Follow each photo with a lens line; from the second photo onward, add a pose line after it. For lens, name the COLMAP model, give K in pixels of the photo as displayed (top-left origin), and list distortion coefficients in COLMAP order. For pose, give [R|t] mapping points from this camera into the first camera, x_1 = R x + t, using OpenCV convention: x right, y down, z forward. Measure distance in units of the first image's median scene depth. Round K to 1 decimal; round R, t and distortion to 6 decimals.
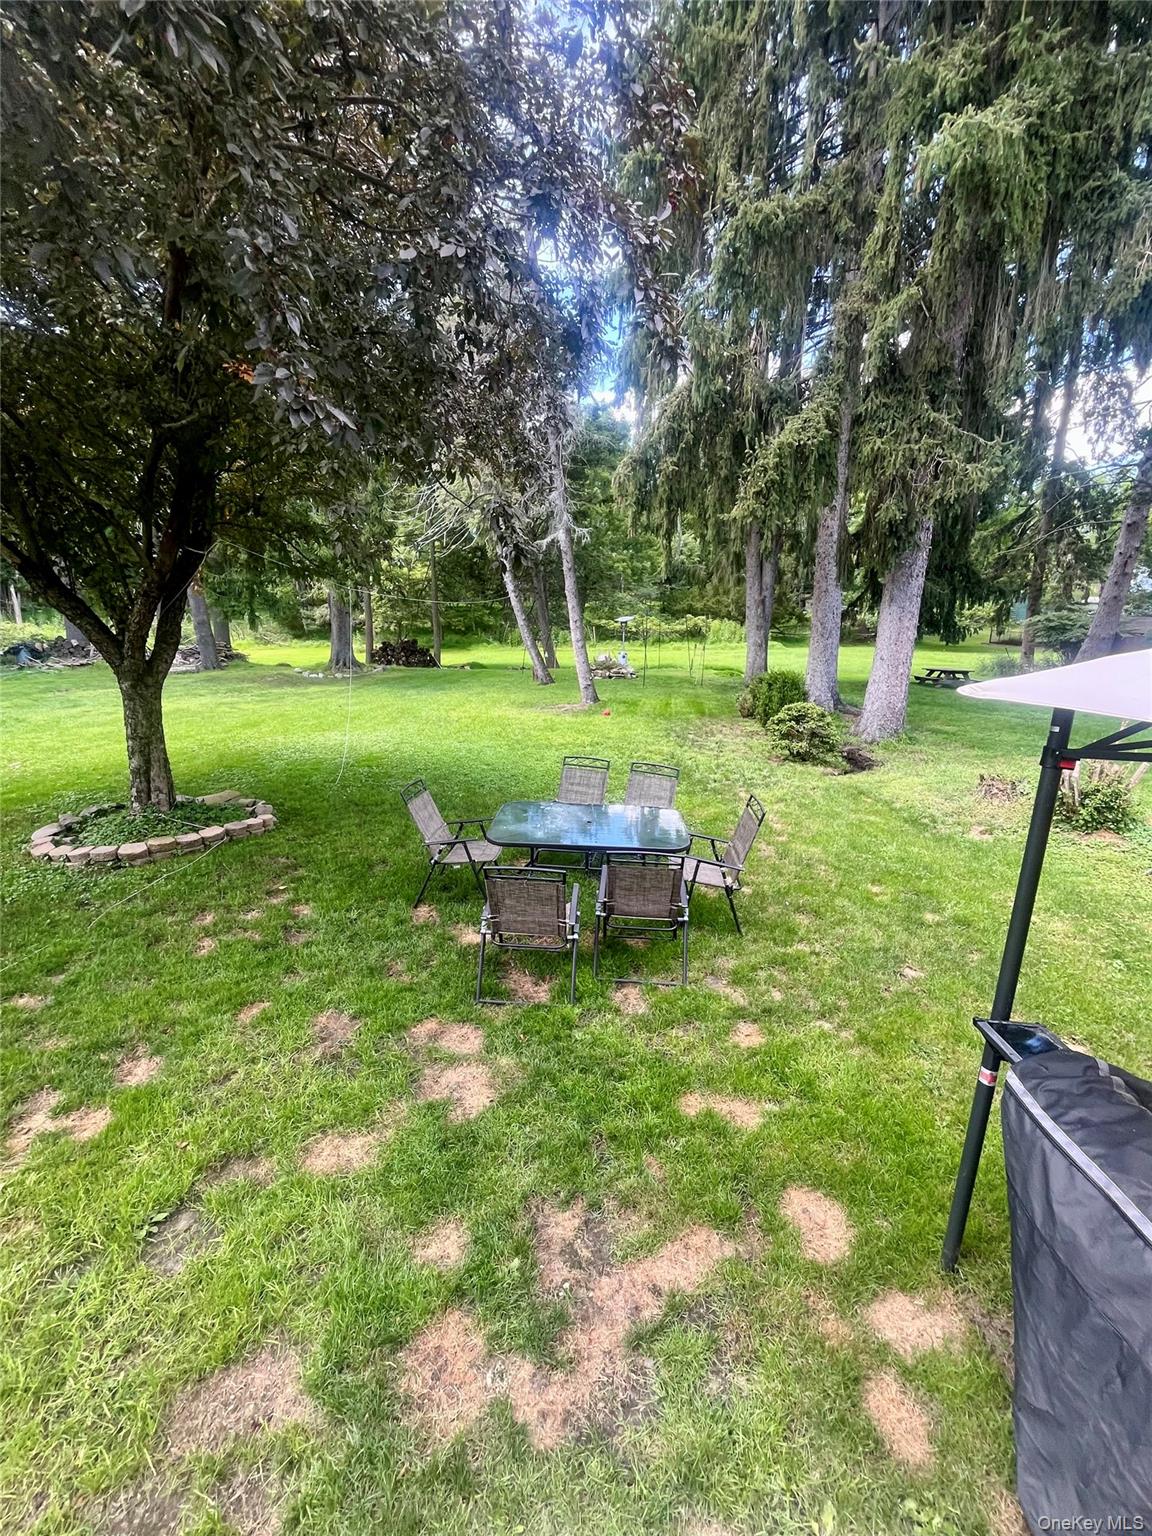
lens RADIAL K [[618.5, 0, 578.5], [0, 618.5, 768.1], [0, 0, 1]] dist [-0.003003, 0.000409]
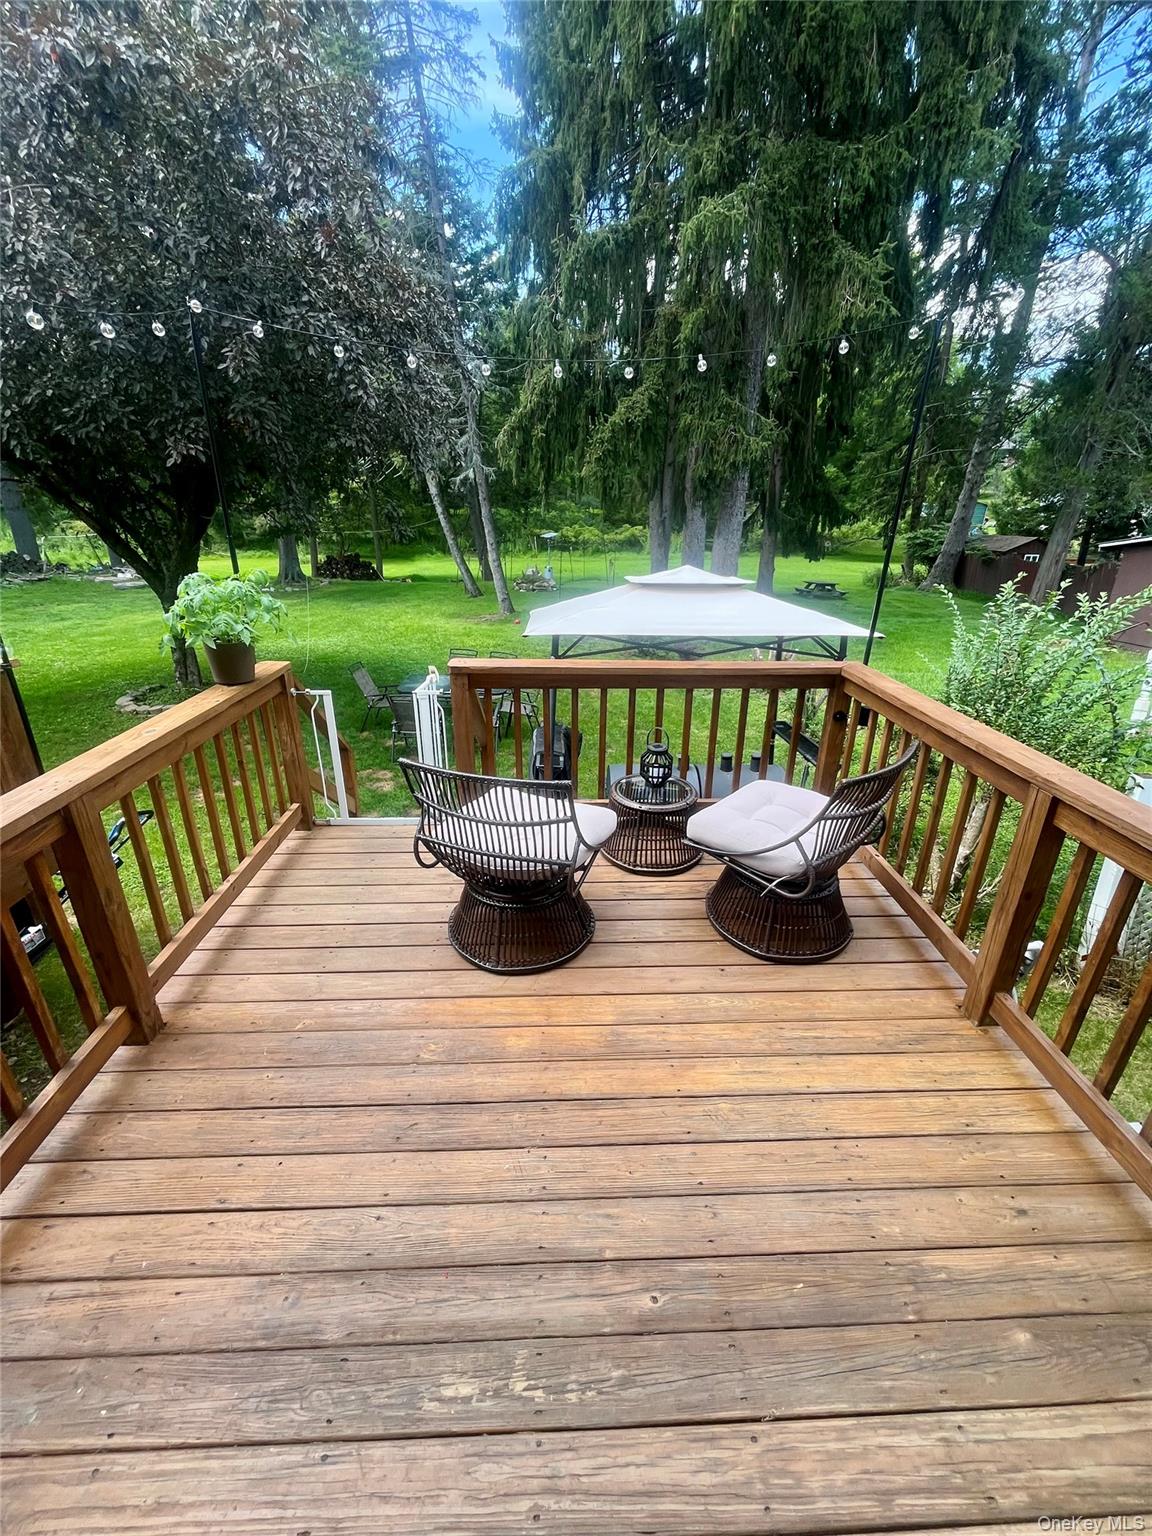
lens RADIAL K [[618.5, 0, 573.9], [0, 618.5, 768.9], [0, 0, 1]] dist [-0.003003, 0.000409]
pose [[0.998084, -0.020608, 0.058347, 0.059595], [0.012089, 0.989683, 0.142761, 0.019685], [-0.060687, -0.141782, 0.988036, -0.200397]]
